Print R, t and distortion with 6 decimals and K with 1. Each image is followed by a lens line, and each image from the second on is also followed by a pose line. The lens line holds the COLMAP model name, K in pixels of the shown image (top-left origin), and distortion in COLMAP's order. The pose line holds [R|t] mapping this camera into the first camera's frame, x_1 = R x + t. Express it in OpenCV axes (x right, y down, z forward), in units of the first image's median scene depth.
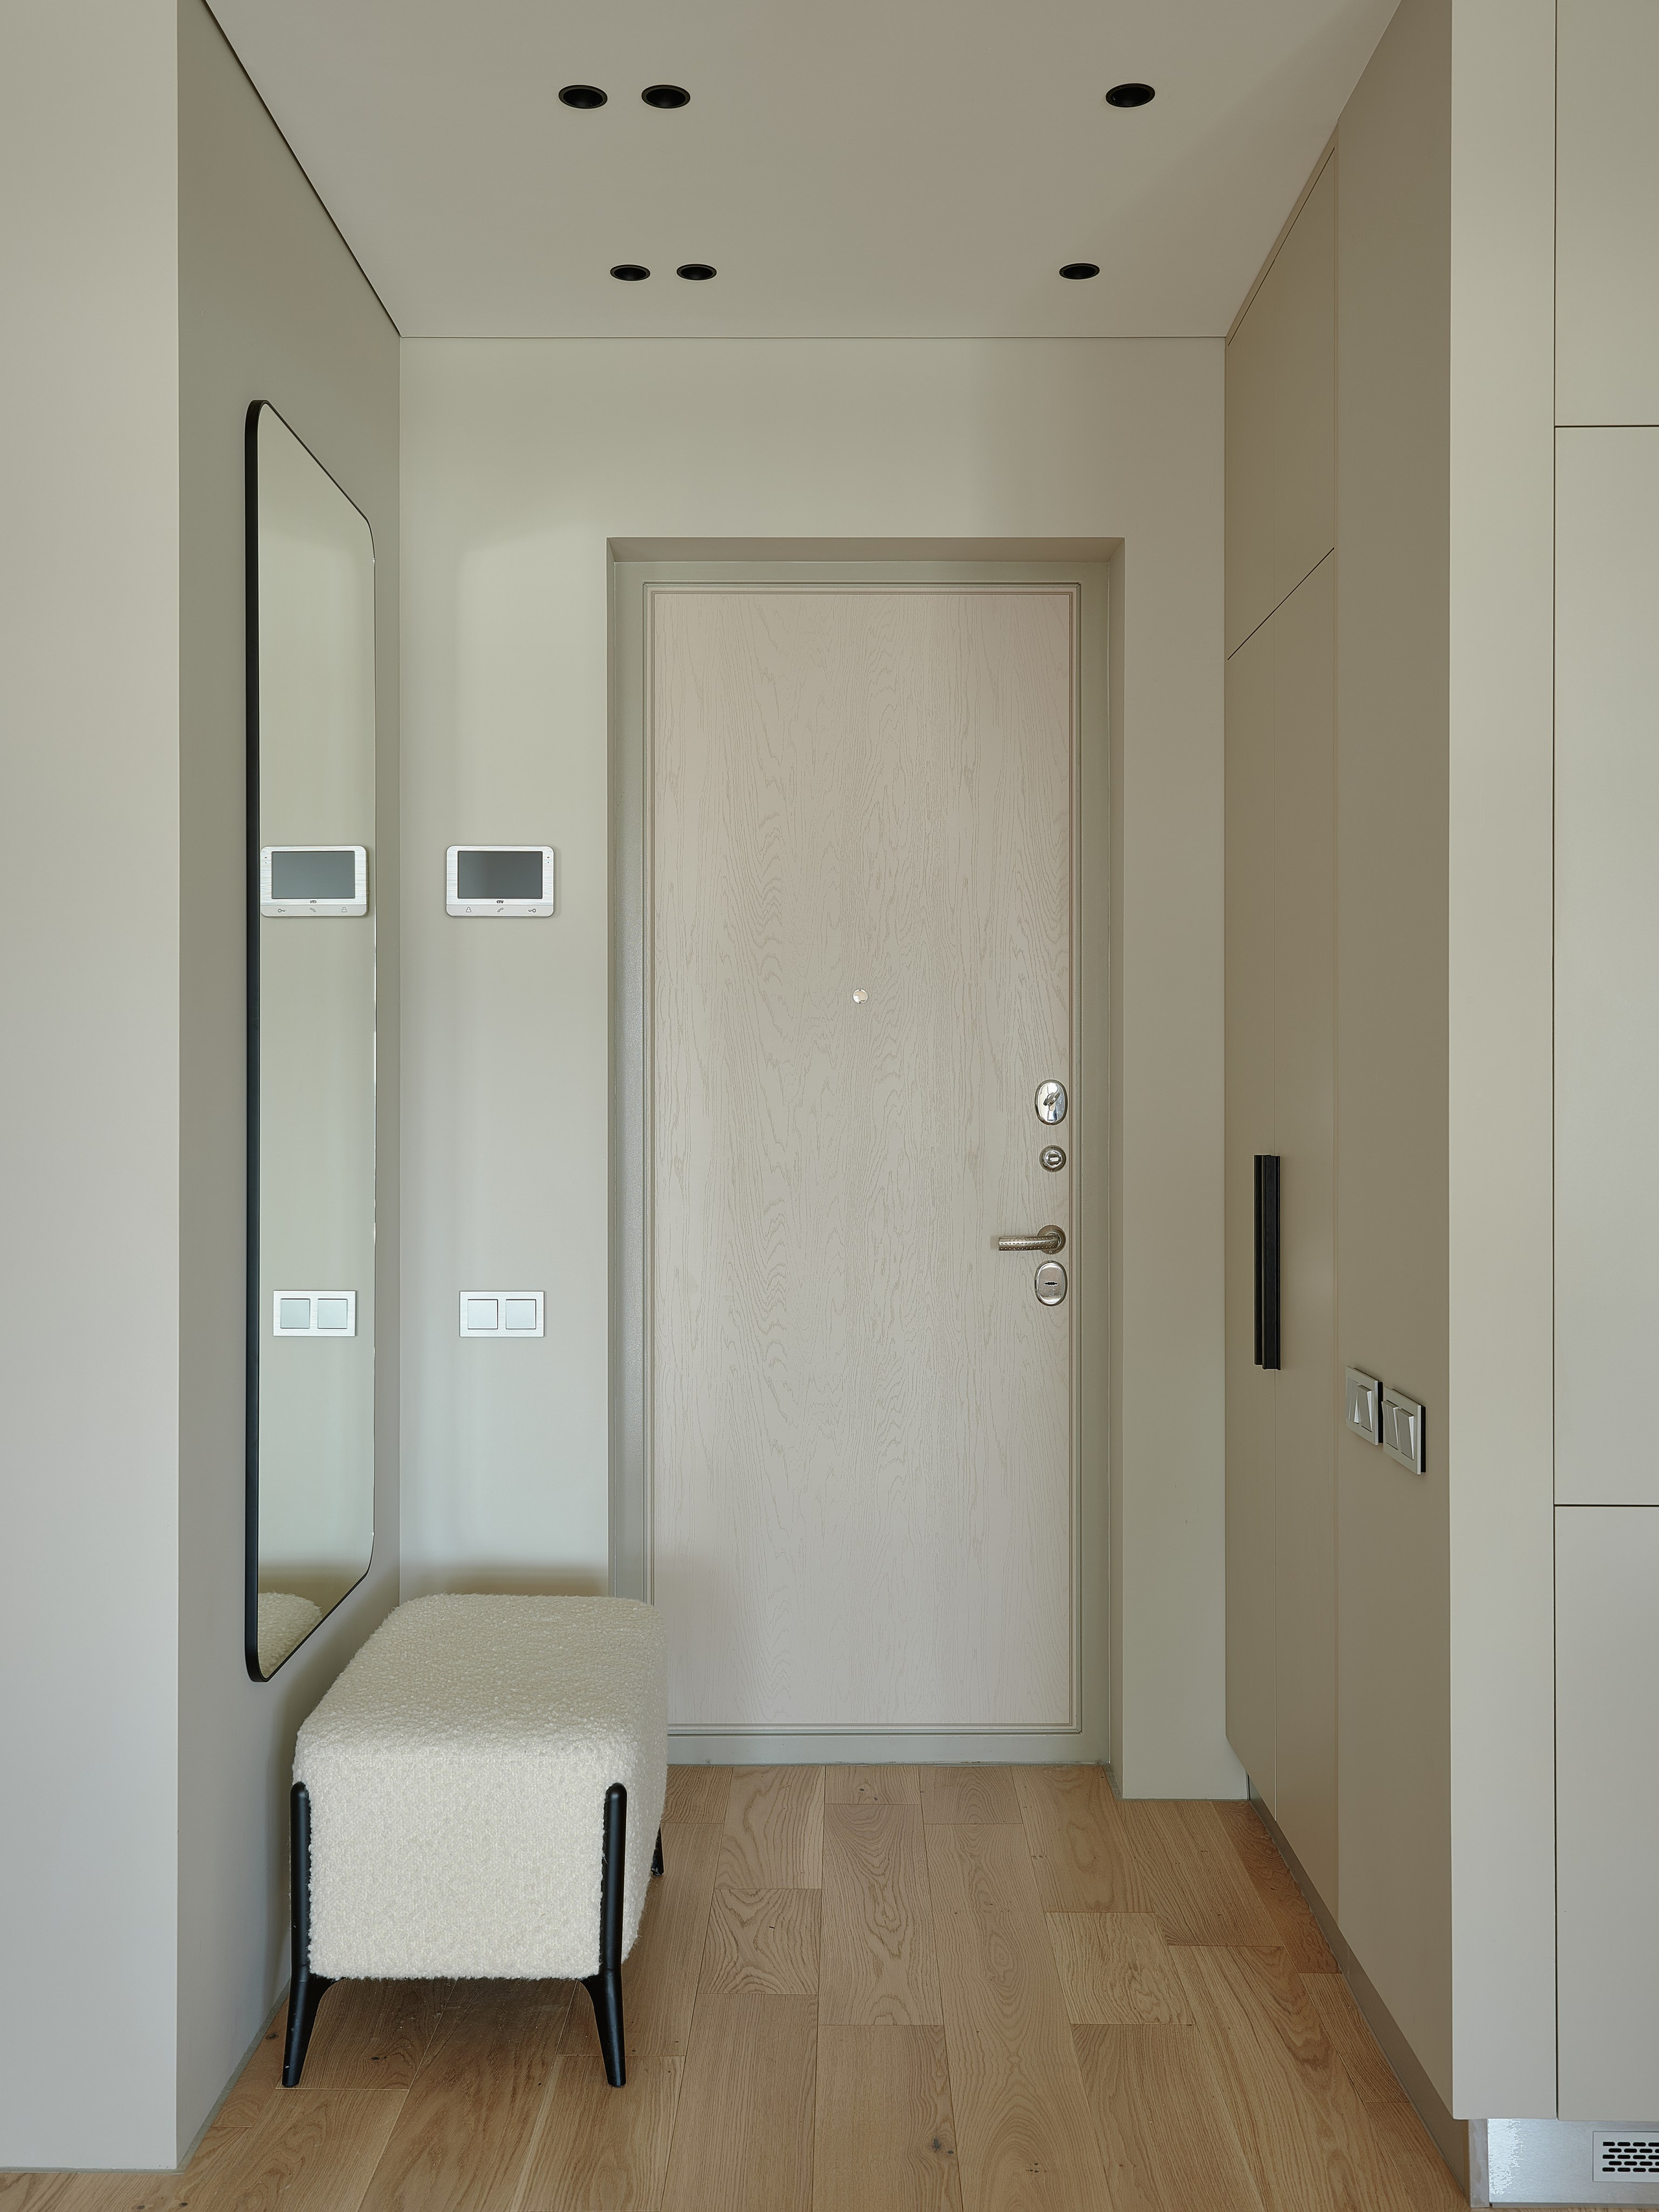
lens RADIAL K [[2126.8, 0, 827.2], [0, 2126.8, 1066.8], [0, 0, 1]] dist [0.014594, 0.004204]
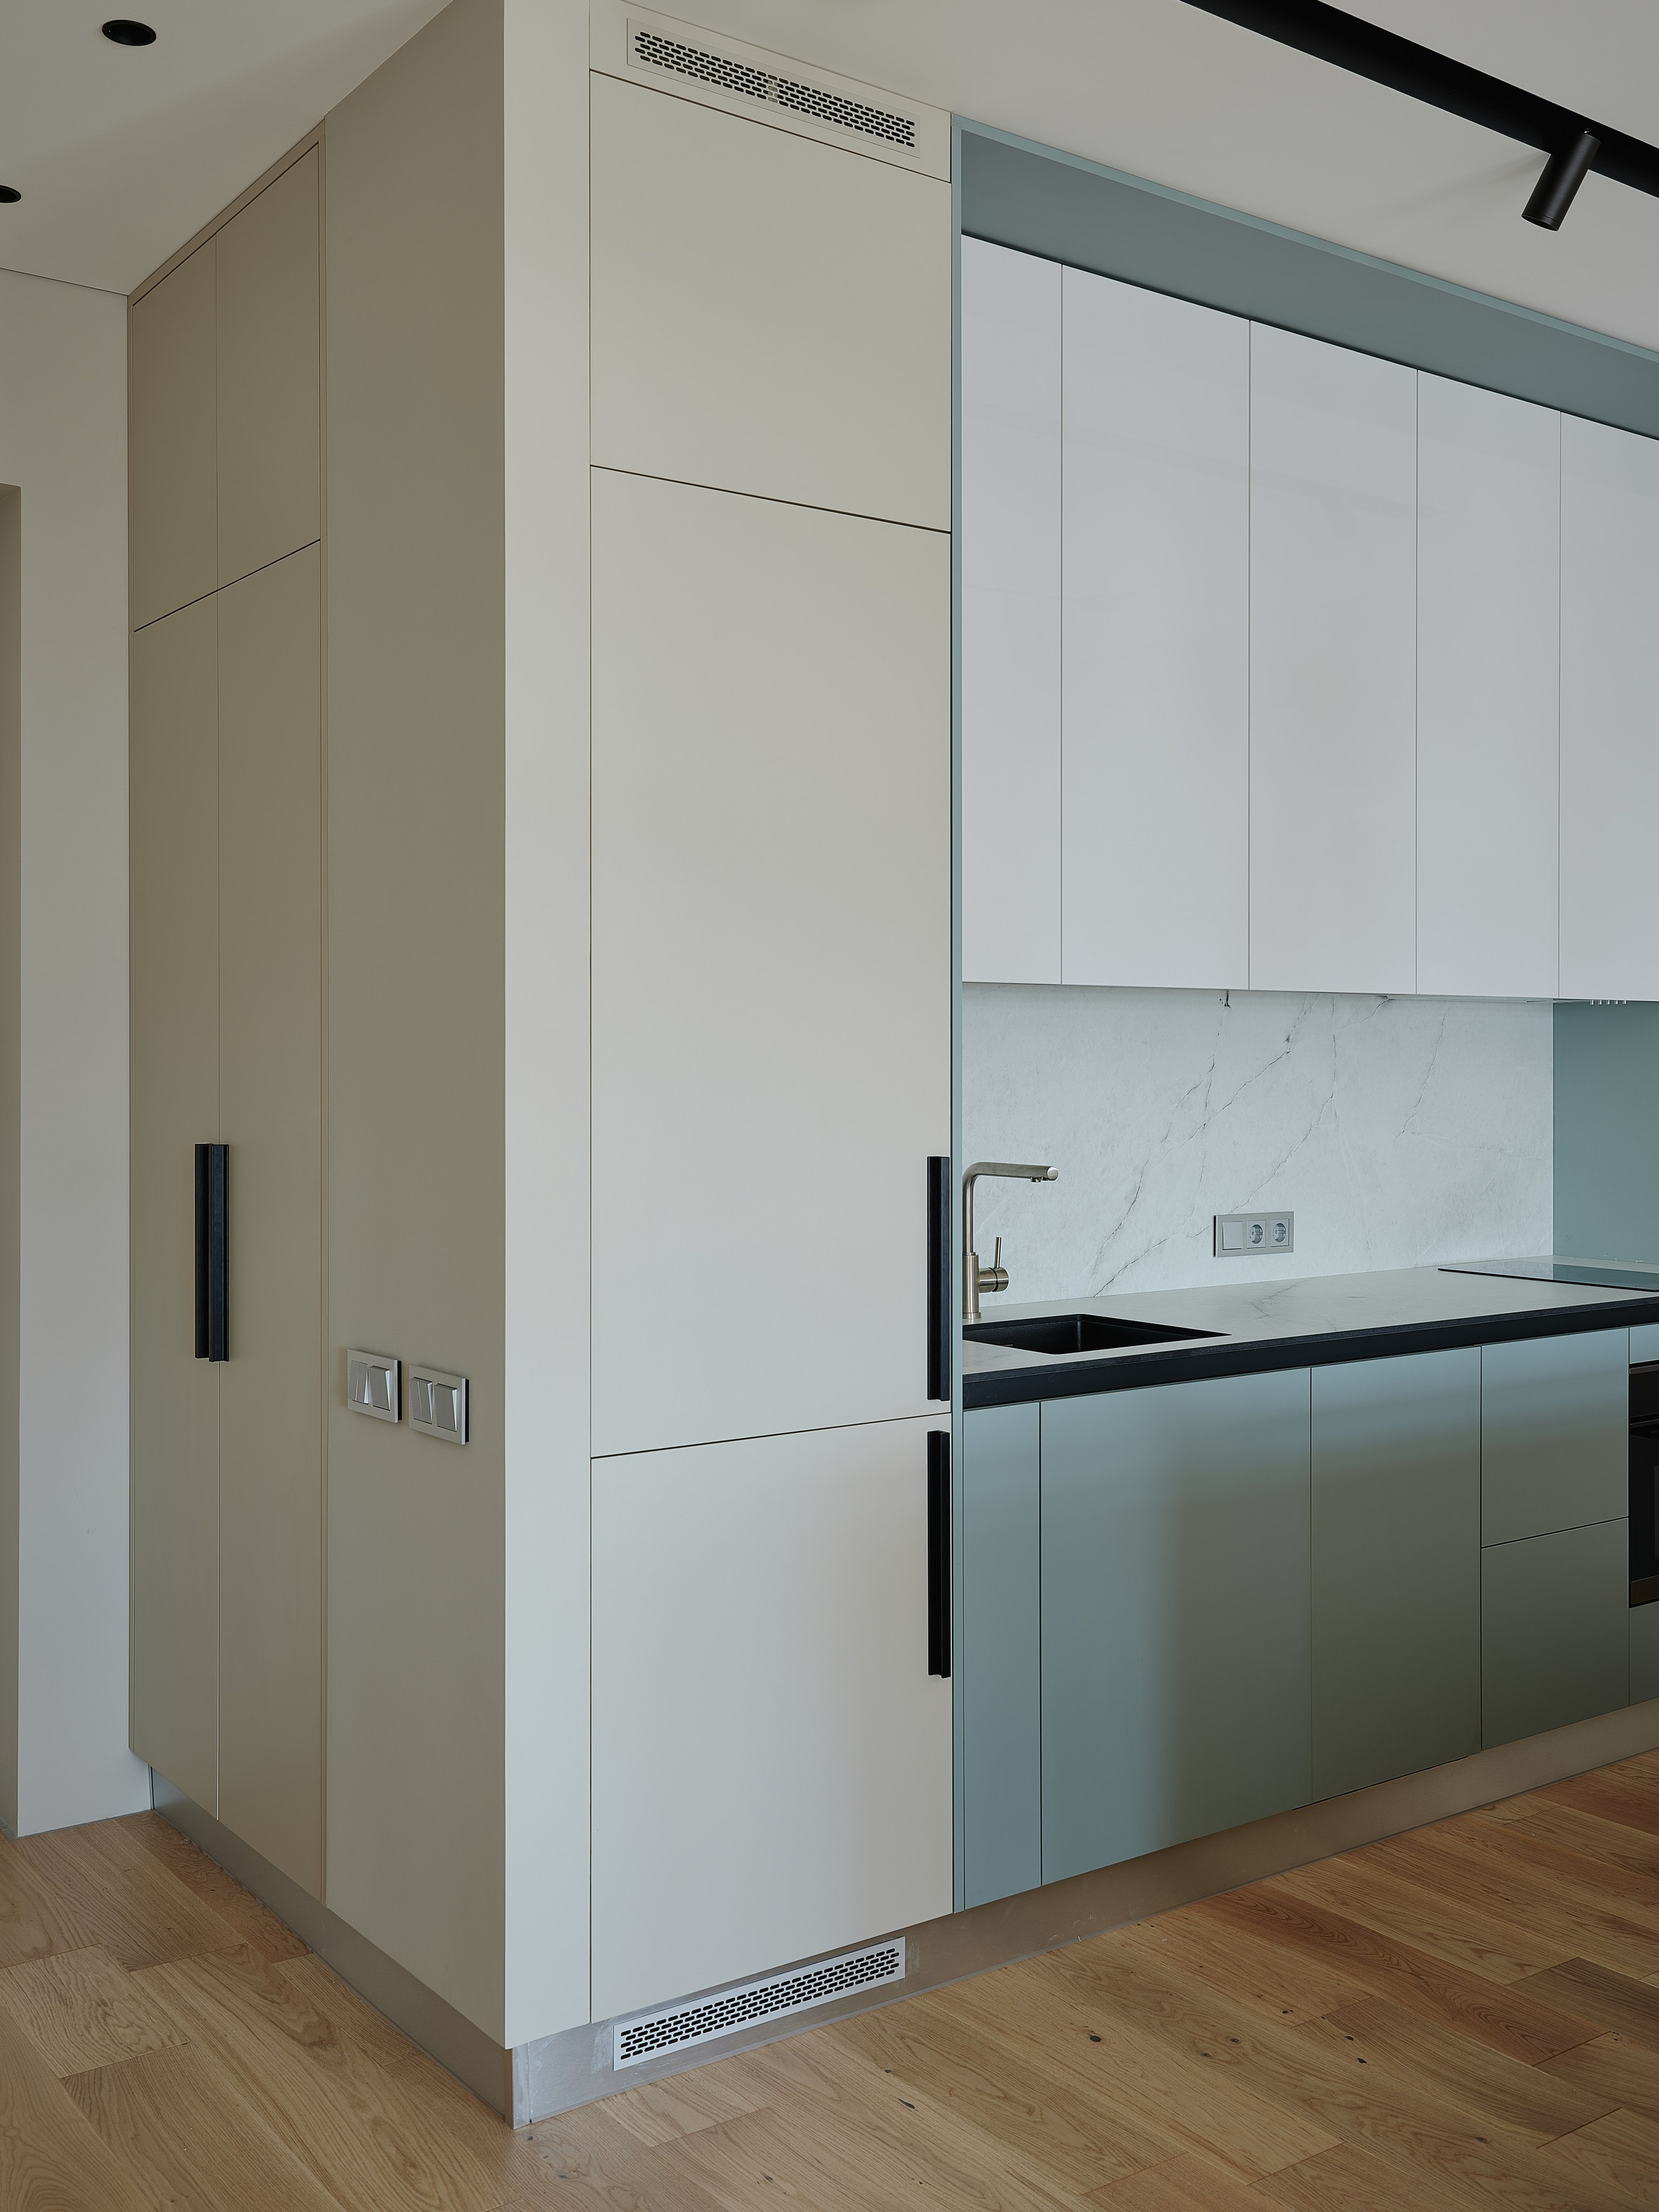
lens RADIAL K [[2124.5, 0, 830.0], [0, 2124.5, 1055.3], [0, 0, 1]] dist [0.018312, -0.000016]
pose [[0.802846, 0.001357, 0.596185, -0.174620], [-0.001875, 0.999998, 0.000250, -0.000258], [-0.596184, -0.001319, 0.802847, 0.048191]]
